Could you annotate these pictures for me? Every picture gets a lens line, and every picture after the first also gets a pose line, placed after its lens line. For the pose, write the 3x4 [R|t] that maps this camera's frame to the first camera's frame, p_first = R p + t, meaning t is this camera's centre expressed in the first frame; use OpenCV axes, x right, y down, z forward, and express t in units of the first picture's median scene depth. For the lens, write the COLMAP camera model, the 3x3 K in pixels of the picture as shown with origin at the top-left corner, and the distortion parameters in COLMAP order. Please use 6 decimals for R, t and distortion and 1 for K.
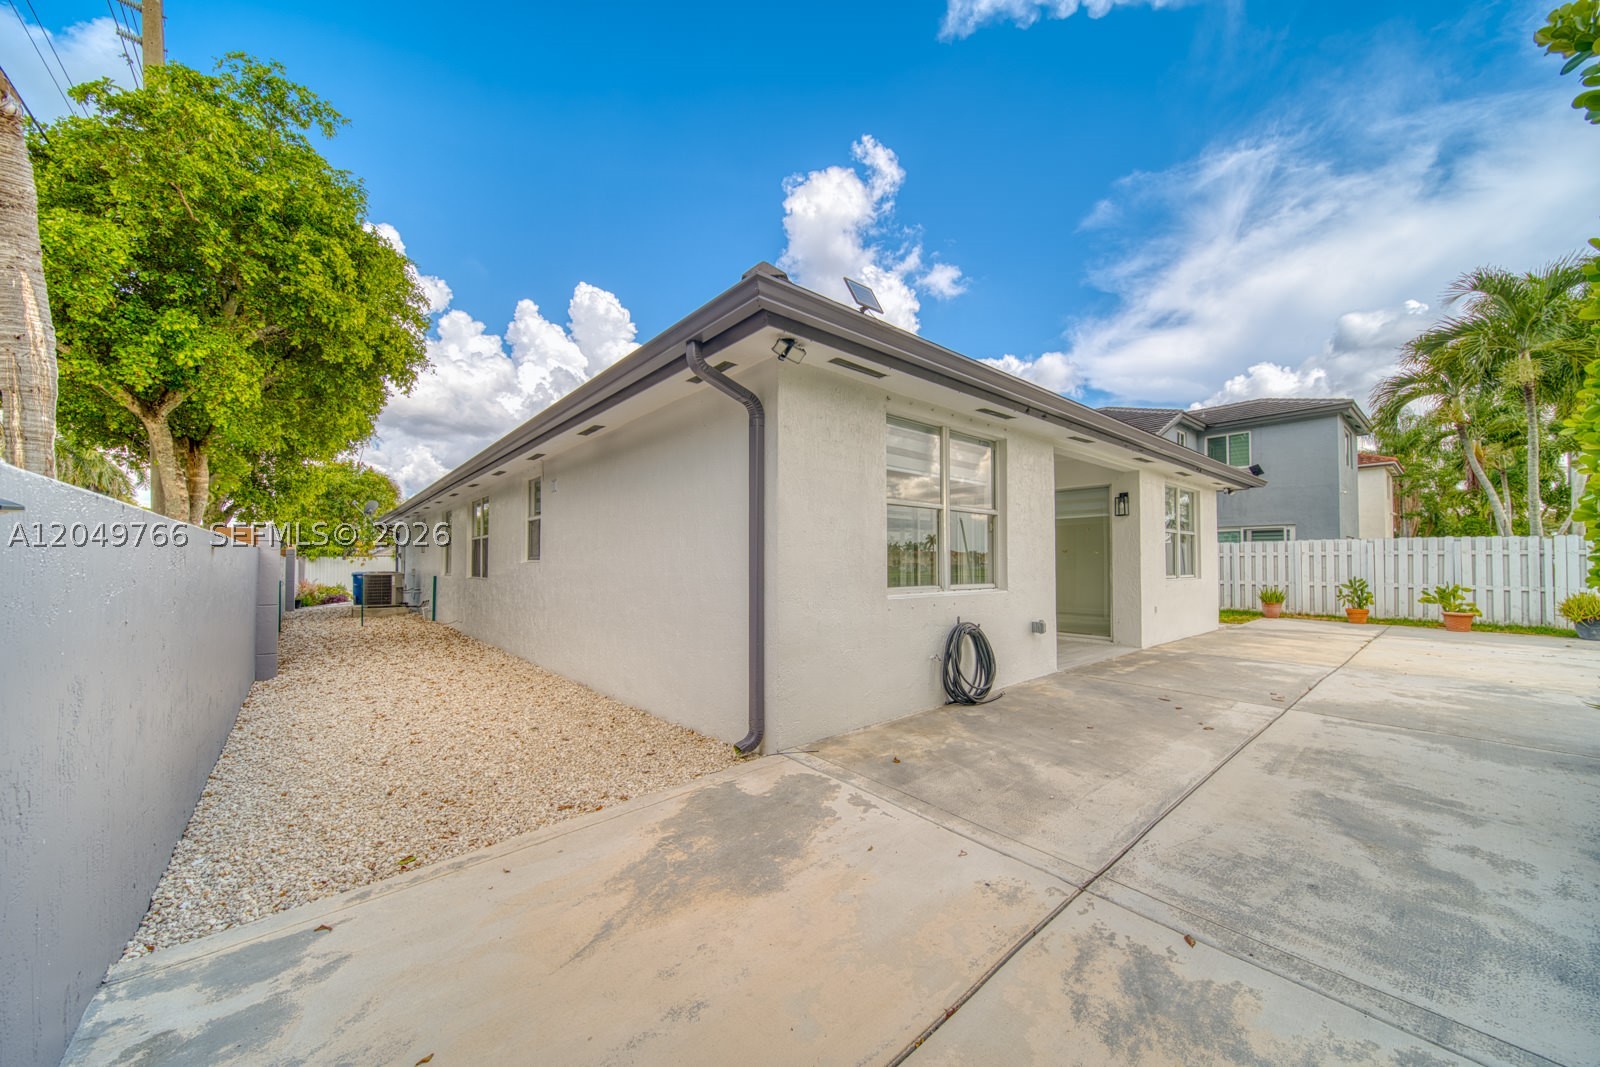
lens RADIAL K [[568.4, 0, 777.6], [0, 568.4, 543.8], [0, 0, 1]] dist [0.000812, -0.000745]
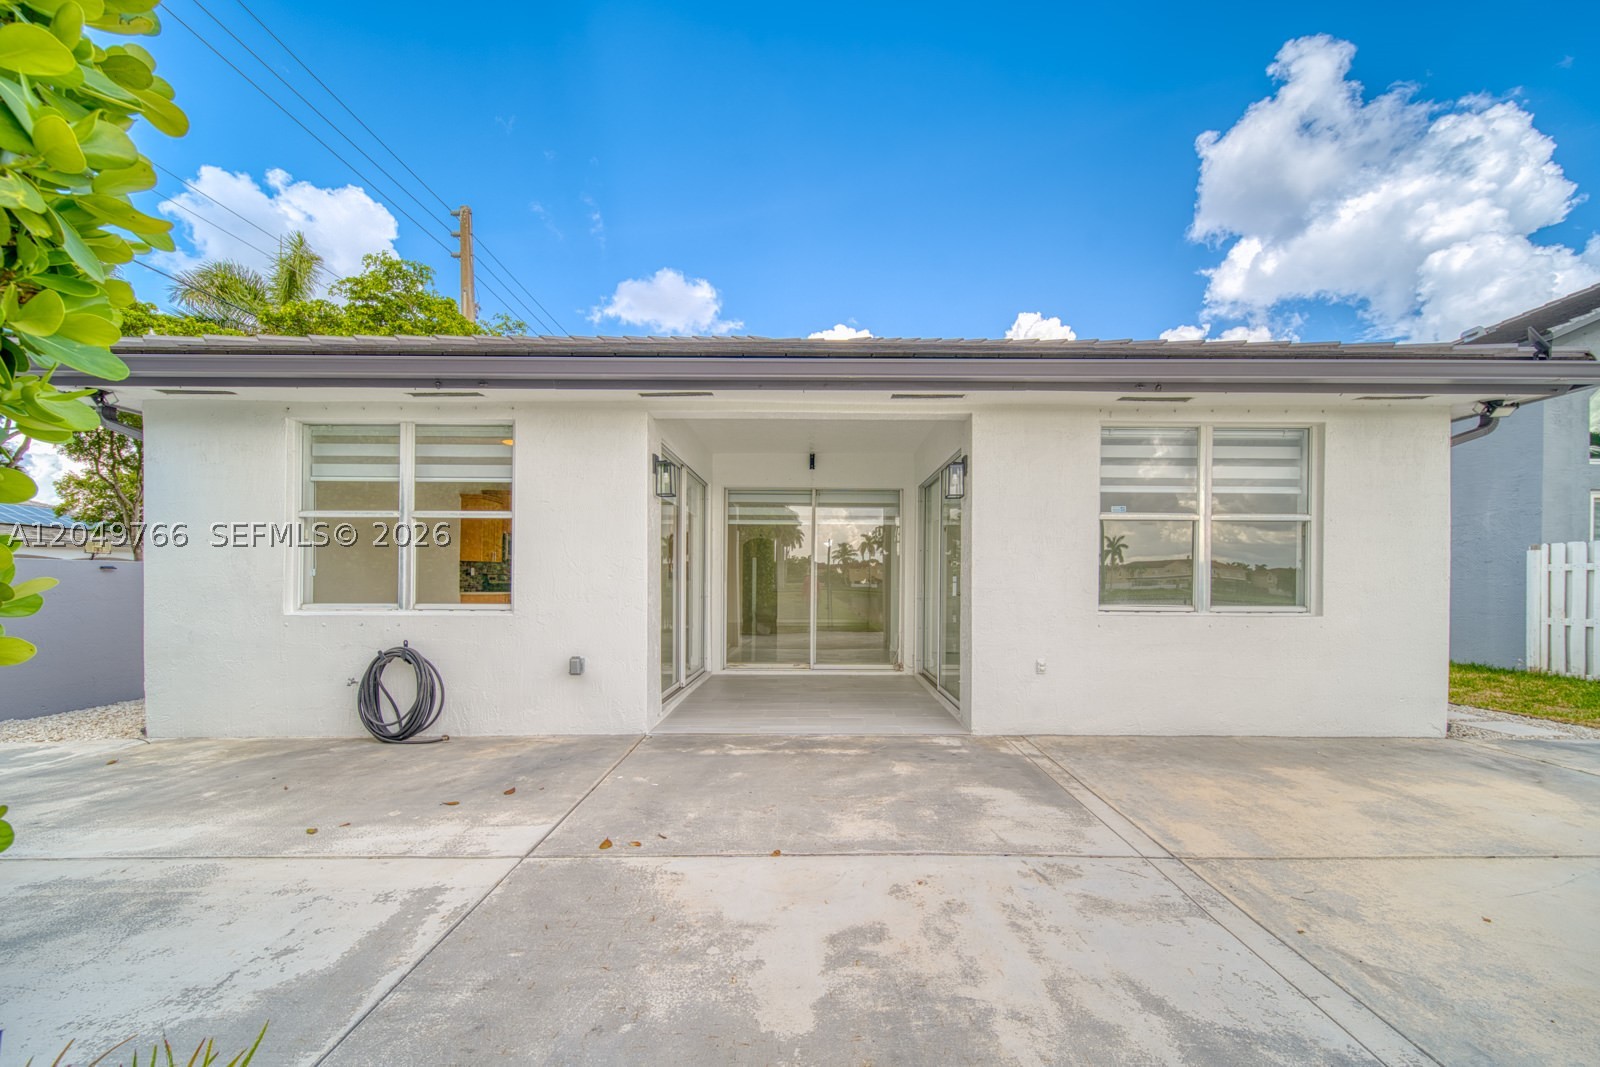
lens RADIAL K [[568.4, 0, 791.2], [0, 568.4, 584.0], [0, 0, 1]] dist [0.000812, -0.000745]
pose [[0.771446, 0.005497, -0.636272, 0.736128], [0.016579, 0.999450, 0.028736, 0.015254], [0.636079, -0.032717, 0.770930, 0.395822]]
